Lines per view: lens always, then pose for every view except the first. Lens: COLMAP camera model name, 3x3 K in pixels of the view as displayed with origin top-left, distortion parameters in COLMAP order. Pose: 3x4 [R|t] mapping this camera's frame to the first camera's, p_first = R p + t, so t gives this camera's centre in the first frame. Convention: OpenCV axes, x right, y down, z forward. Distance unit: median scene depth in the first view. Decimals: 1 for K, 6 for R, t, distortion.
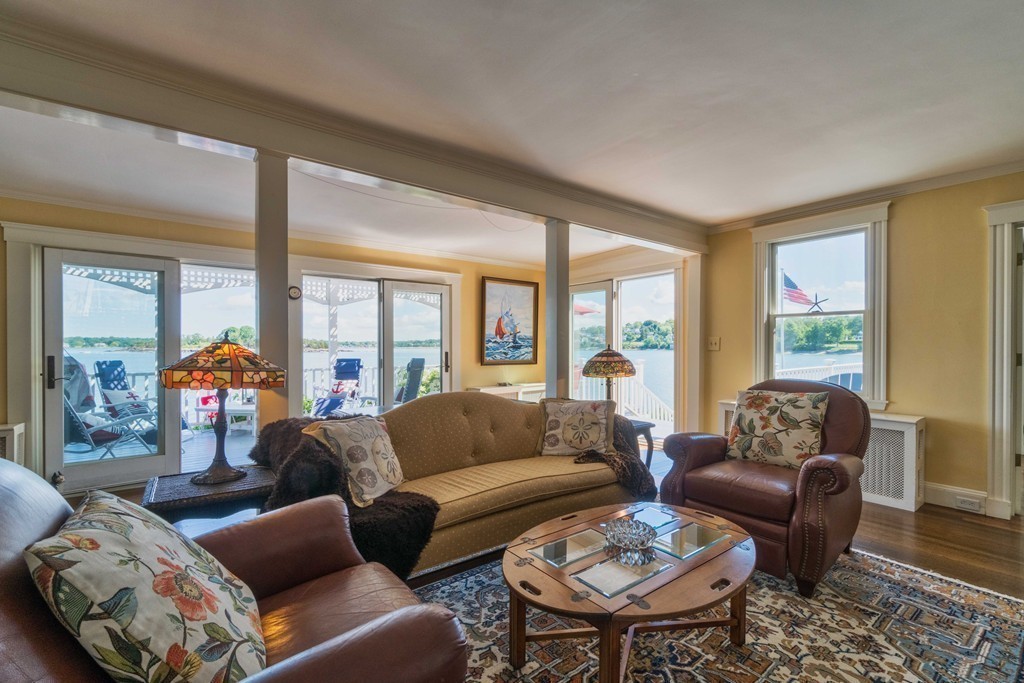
lens RADIAL K [[460.7, 0, 507.9], [0, 460.7, 347.6], [0, 0, 1]] dist [-0.009094, 0.001024]
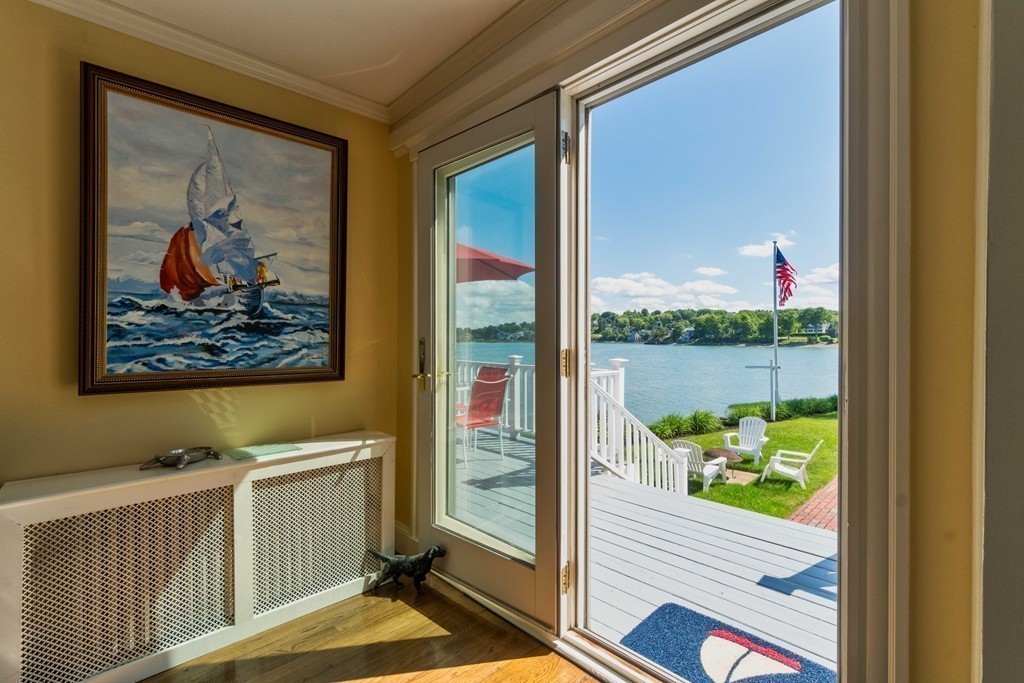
lens RADIAL K [[468.5, 0, 515.7], [0, 468.5, 339.9], [0, 0, 1]] dist [-0.001060, -0.000129]
pose [[0.993916, -0.000315, 0.110142, 0.156839], [0.000436, 0.999999, -0.001073, 0.007035], [-0.110142, 0.001115, 0.993915, 0.662434]]
